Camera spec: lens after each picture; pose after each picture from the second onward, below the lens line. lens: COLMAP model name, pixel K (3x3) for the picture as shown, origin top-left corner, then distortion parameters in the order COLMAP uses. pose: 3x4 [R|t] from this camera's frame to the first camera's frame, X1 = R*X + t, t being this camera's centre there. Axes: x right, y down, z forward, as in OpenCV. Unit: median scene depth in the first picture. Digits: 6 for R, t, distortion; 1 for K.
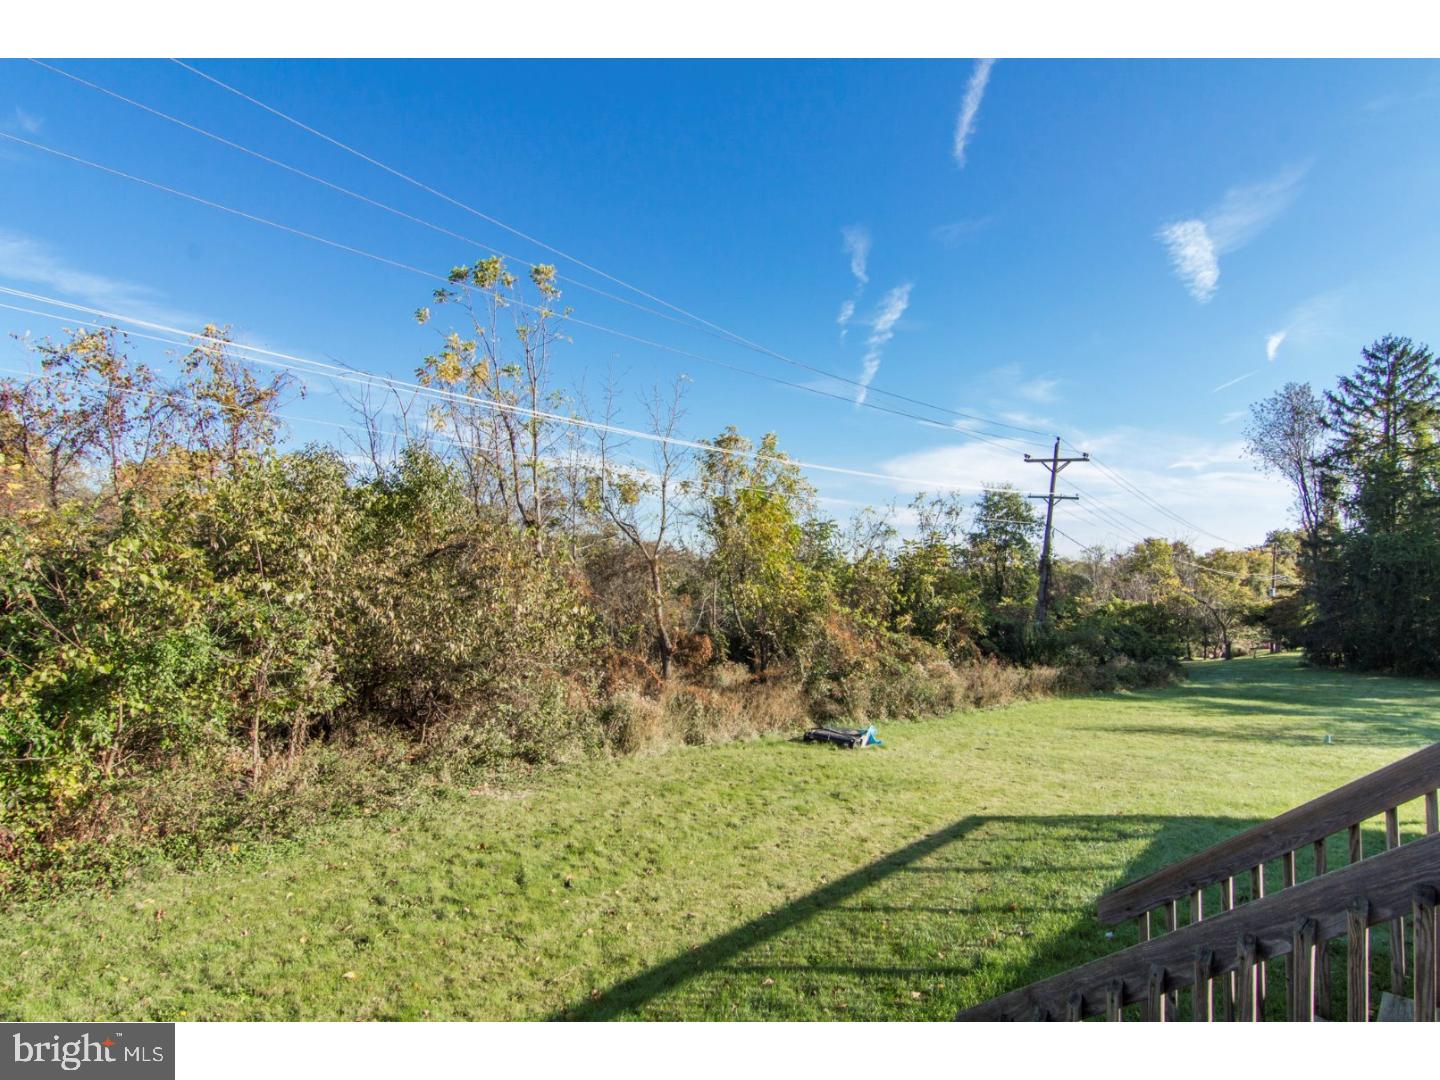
lens RADIAL K [[692.9, 0, 721.2], [0, 692.9, 557.8], [0, 0, 1]] dist [-0.000247, -0.000028]
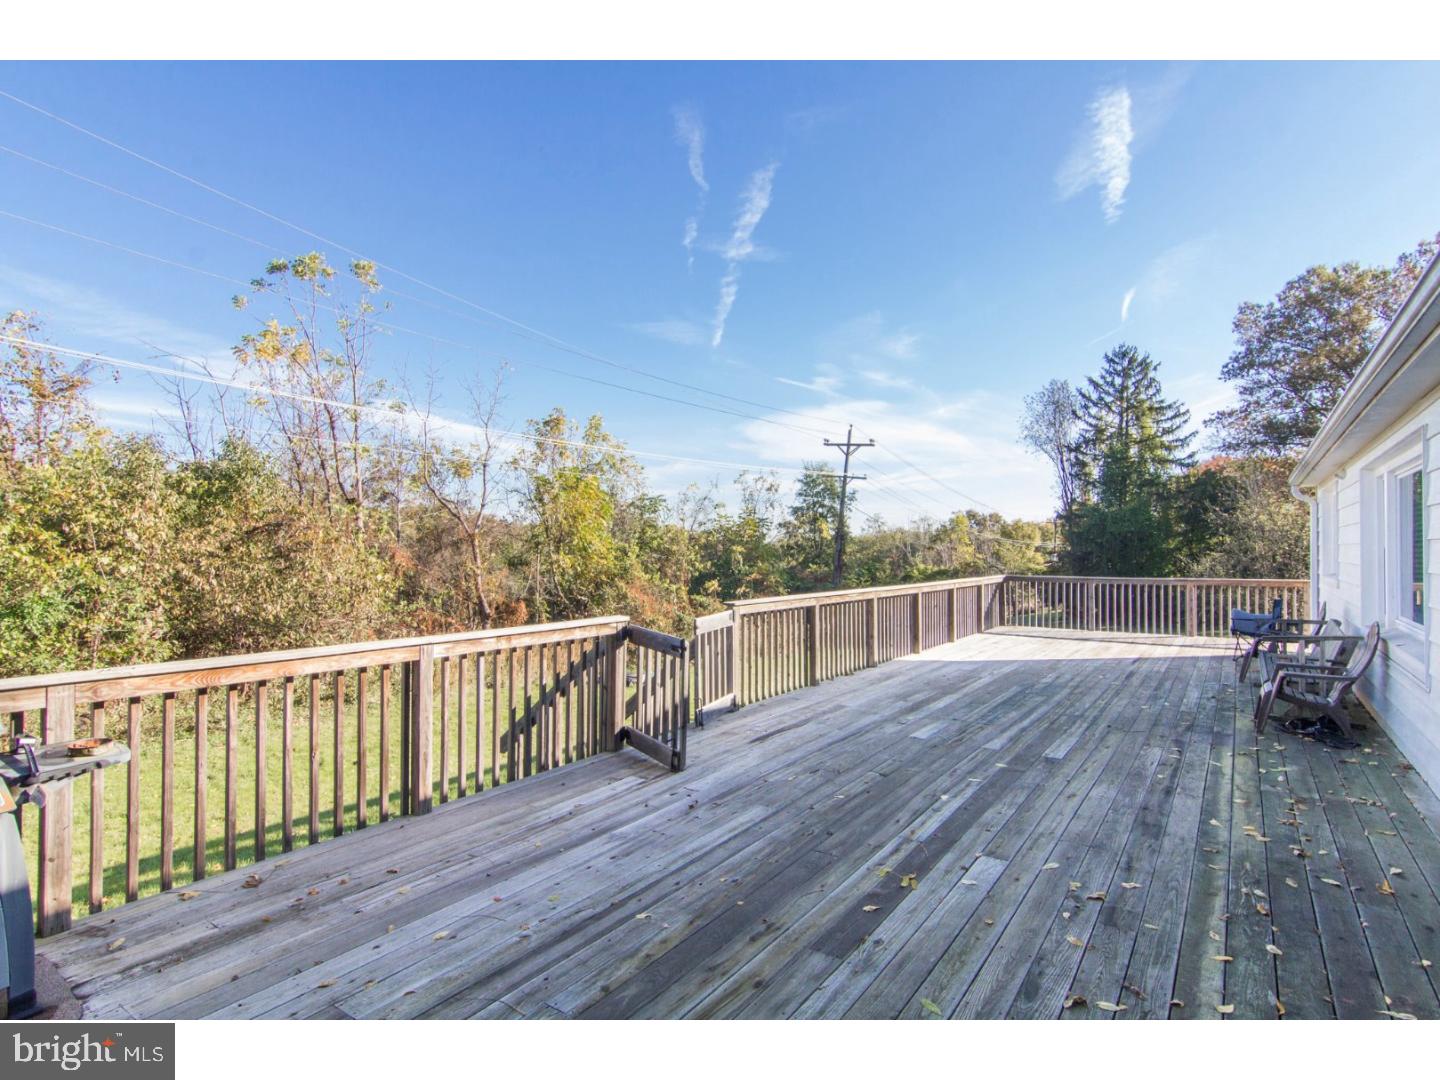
lens RADIAL K [[735.5, 0, 733.8], [0, 735.5, 536.8], [0, 0, 1]] dist [0.002356, 0.000316]
pose [[0.983641, -0.005322, 0.180061, 0.101053], [0.002934, 0.999904, 0.013528, -0.006990], [-0.180116, -0.012778, 0.983562, -0.232243]]
